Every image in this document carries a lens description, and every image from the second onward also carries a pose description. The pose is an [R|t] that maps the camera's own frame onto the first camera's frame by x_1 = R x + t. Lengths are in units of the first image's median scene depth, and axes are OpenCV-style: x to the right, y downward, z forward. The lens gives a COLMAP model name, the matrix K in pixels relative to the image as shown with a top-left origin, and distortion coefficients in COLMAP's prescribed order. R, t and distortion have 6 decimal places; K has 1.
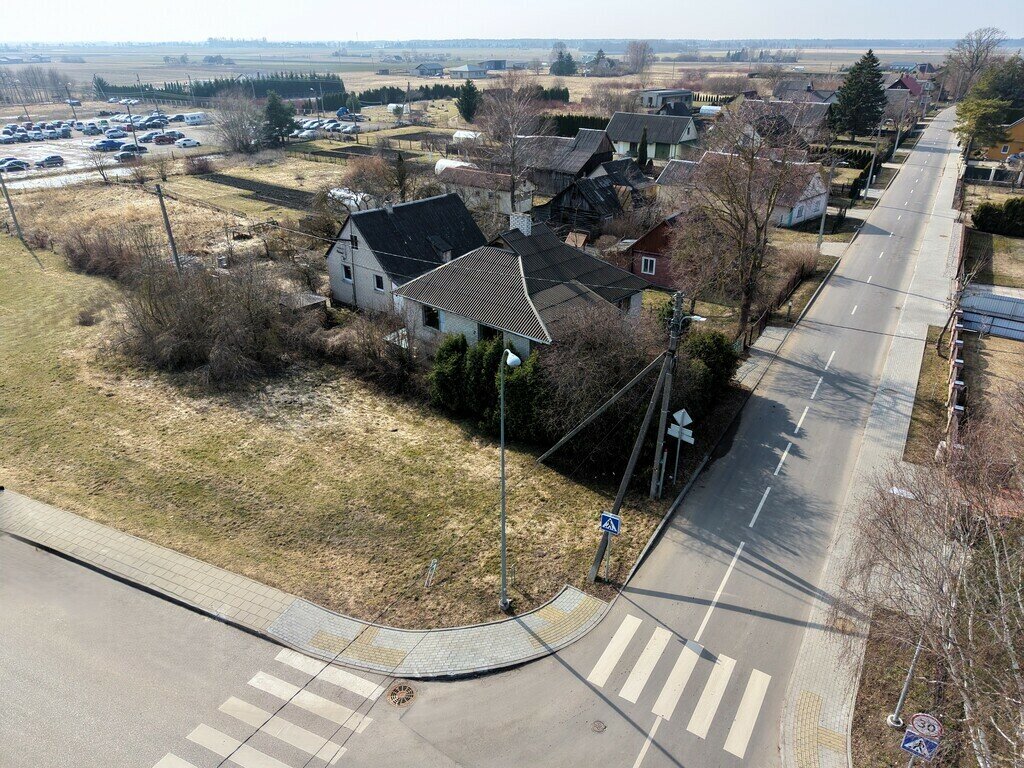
lens RADIAL K [[684.5, 0, 513.7], [0, 684.5, 379.8], [0, 0, 1]] dist [0.017953, -0.013283]
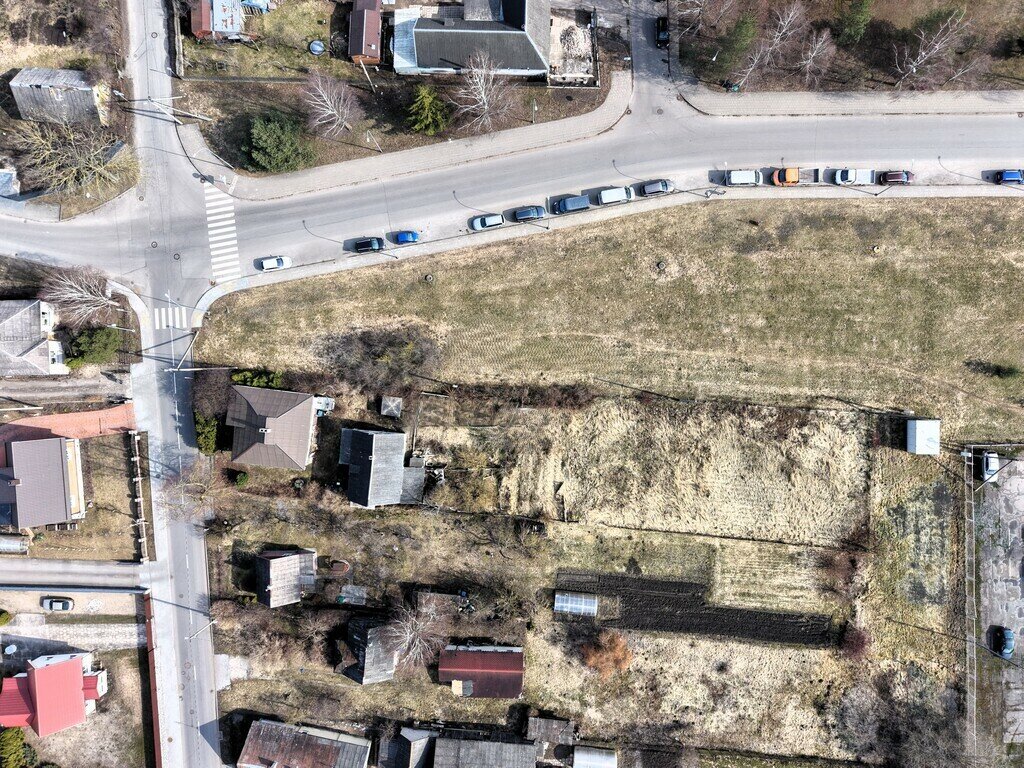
lens RADIAL K [[684.5, 0, 511.7], [0, 684.5, 383.7], [0, 0, 1]] dist [0.017953, -0.013283]
pose [[-0.812773, 0.582351, 0.016311, -0.926729], [-0.236084, -0.354835, 0.904630, -2.839849], [0.532601, 0.731409, 0.425885, 0.315450]]
